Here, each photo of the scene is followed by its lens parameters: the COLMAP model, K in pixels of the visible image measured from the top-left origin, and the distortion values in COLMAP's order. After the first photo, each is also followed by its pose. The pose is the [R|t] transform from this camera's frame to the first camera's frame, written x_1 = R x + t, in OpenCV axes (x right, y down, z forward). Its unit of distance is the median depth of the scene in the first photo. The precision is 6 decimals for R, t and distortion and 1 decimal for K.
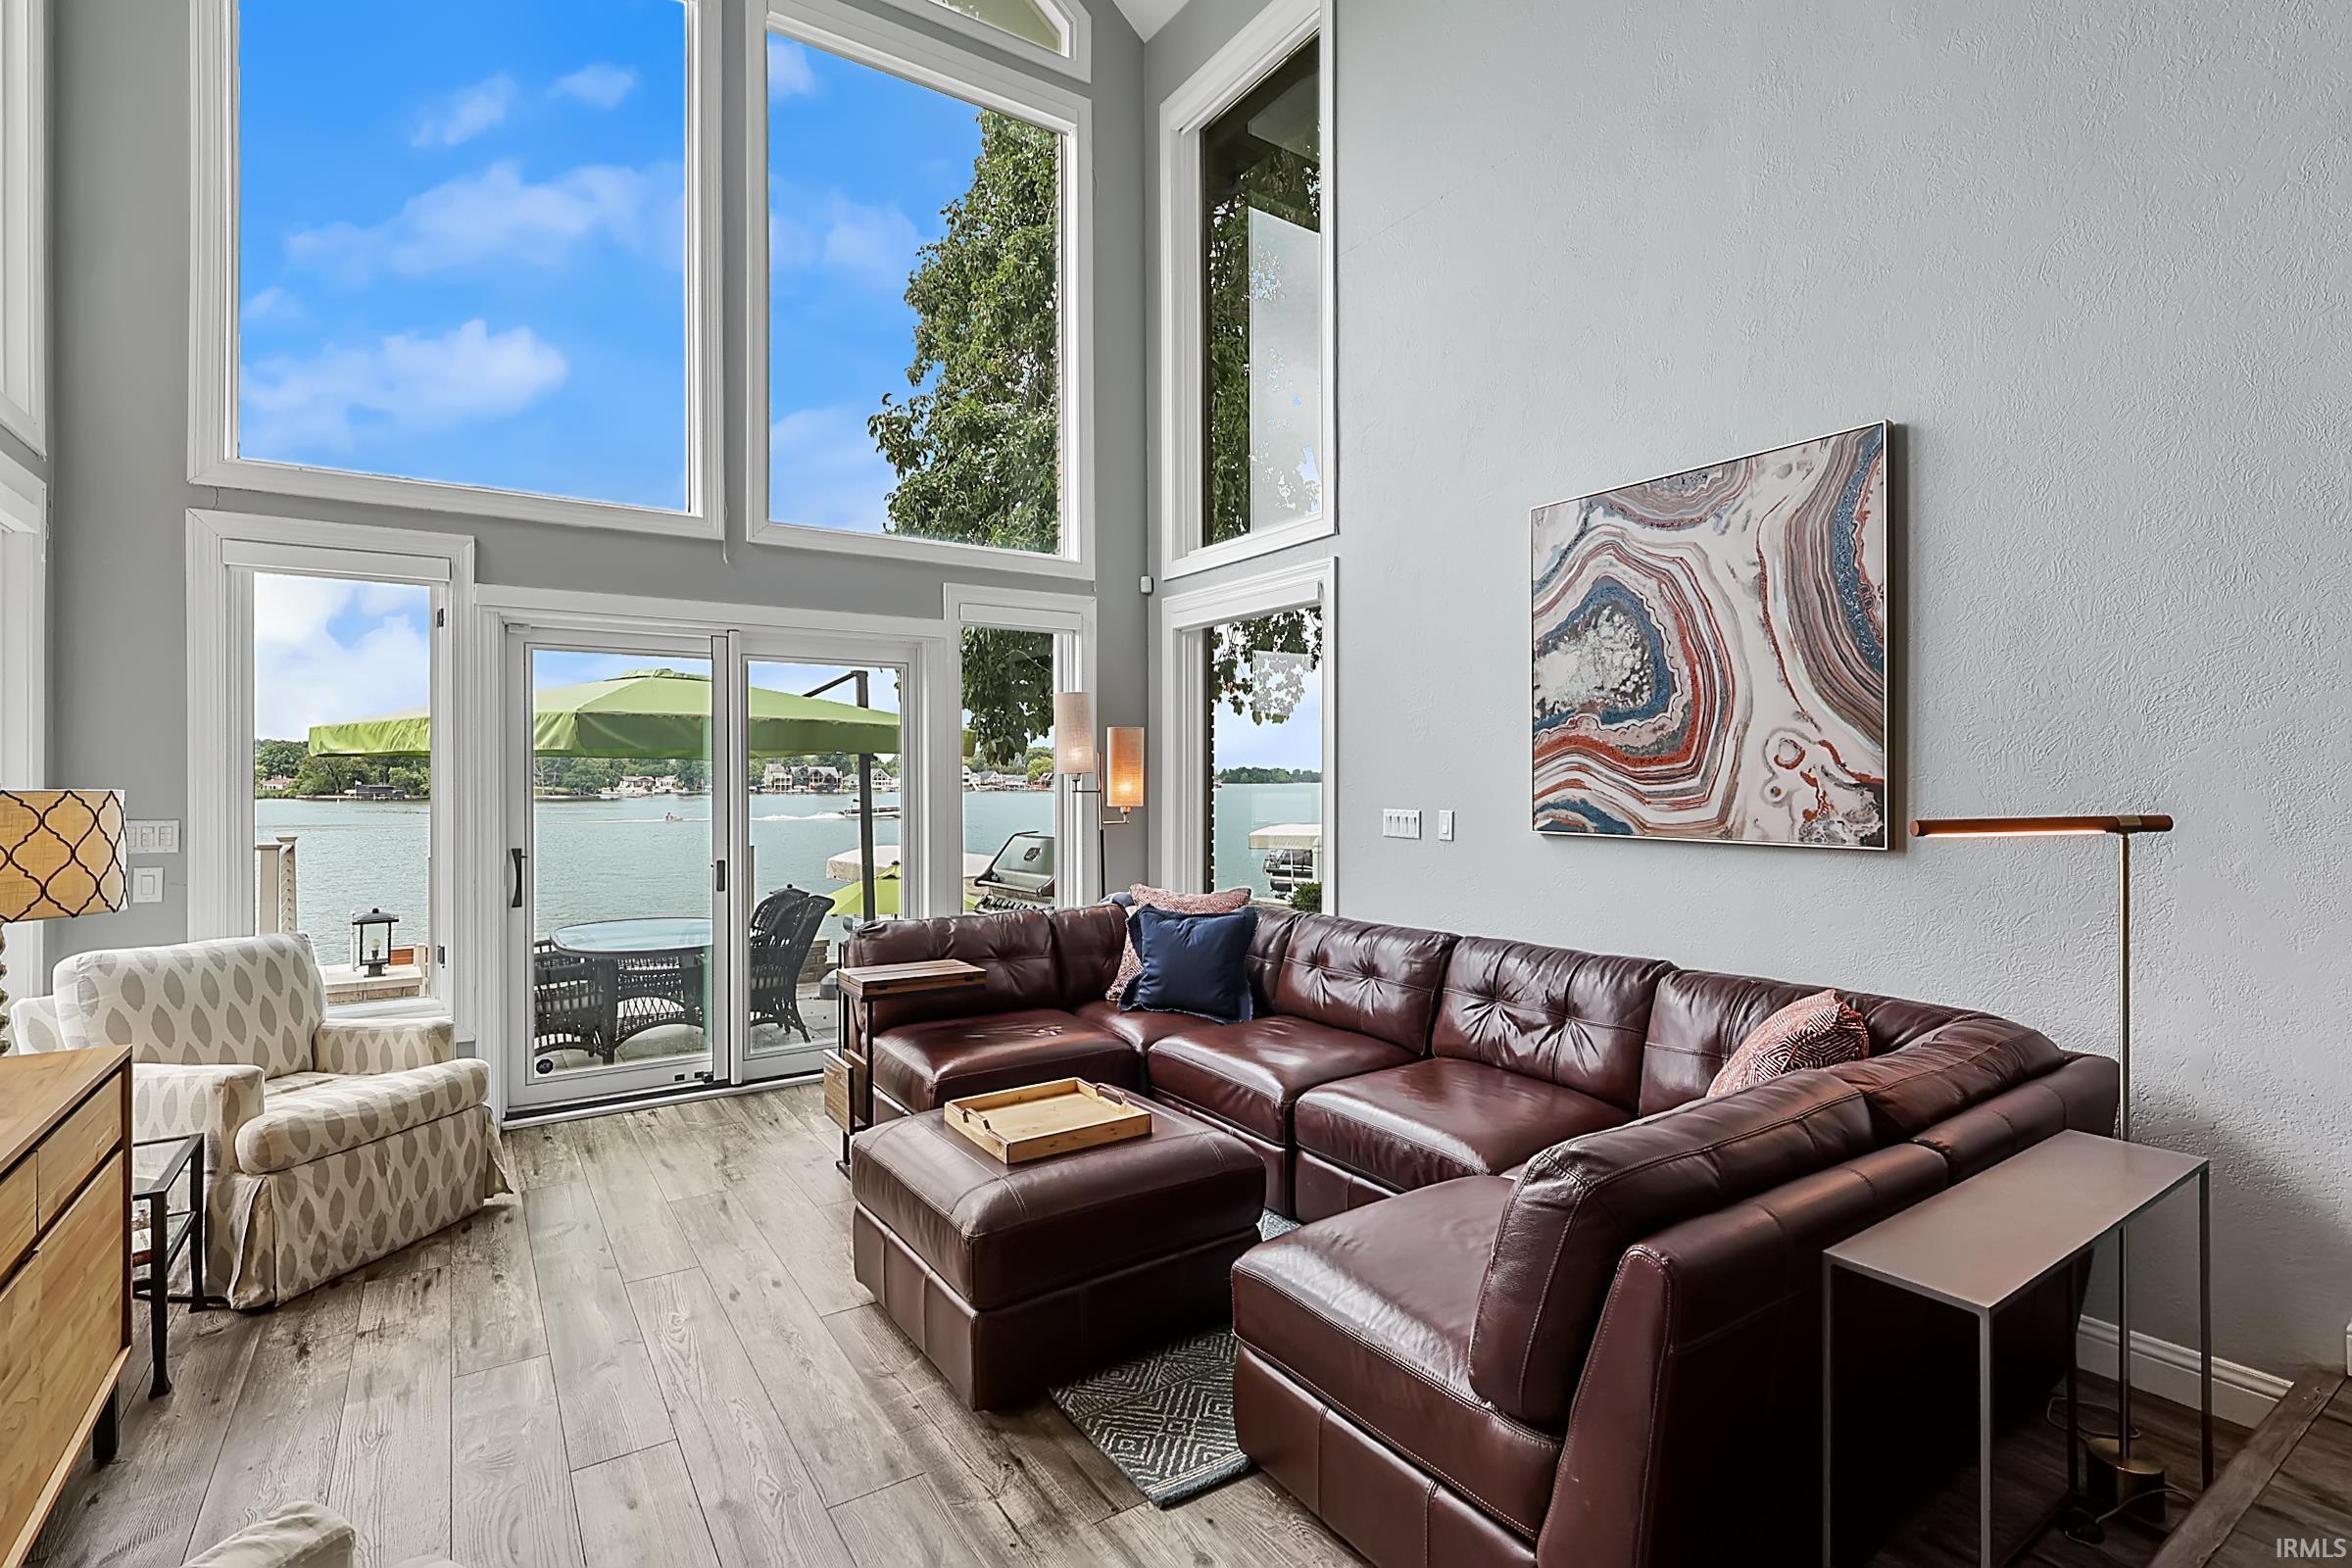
lens RADIAL K [[1091.7, 0, 1169.0], [0, 1091.7, 772.6], [0, 0, 1]] dist [-0.003436, 0.000292]
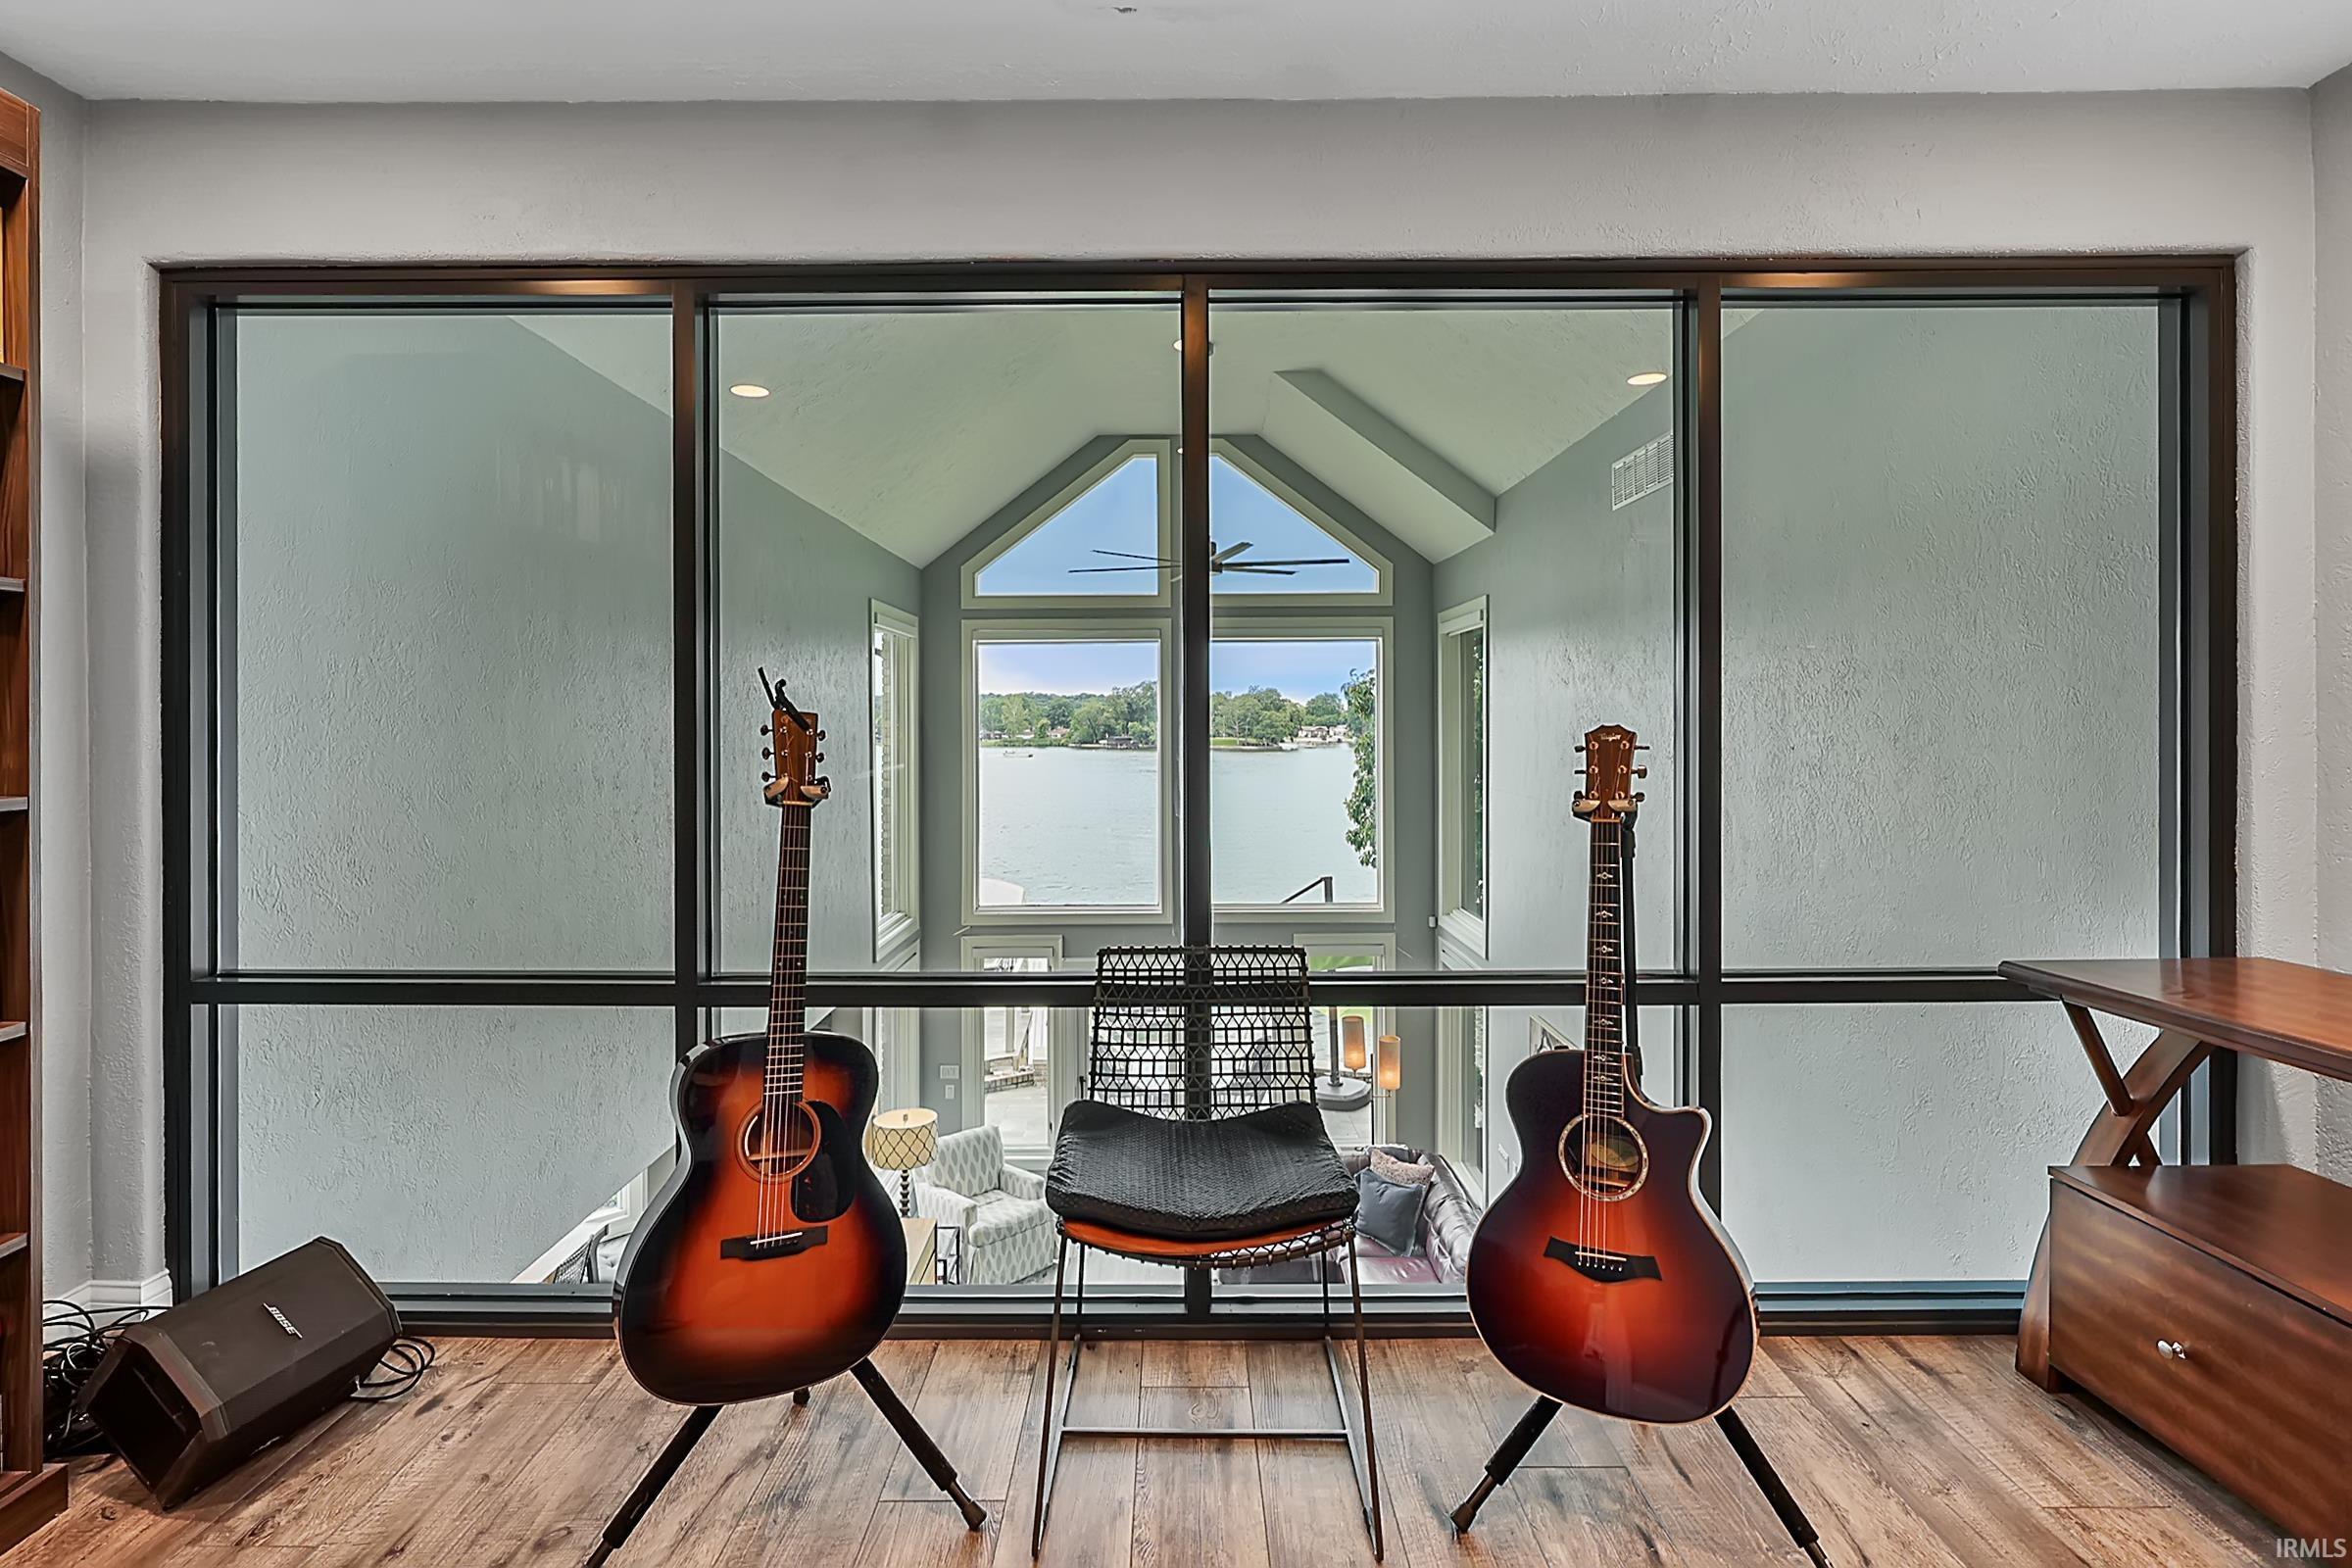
lens RADIAL K [[1109.5, 0, 1173.9], [0, 1109.5, 726.5], [0, 0, 1]] dist [-0.001265, 0.000185]
pose [[0.835019, 0.004321, -0.550204, 0.897537], [0.001451, 0.999948, 0.010056, -0.781914], [0.550219, -0.009196, 0.834970, -0.840404]]
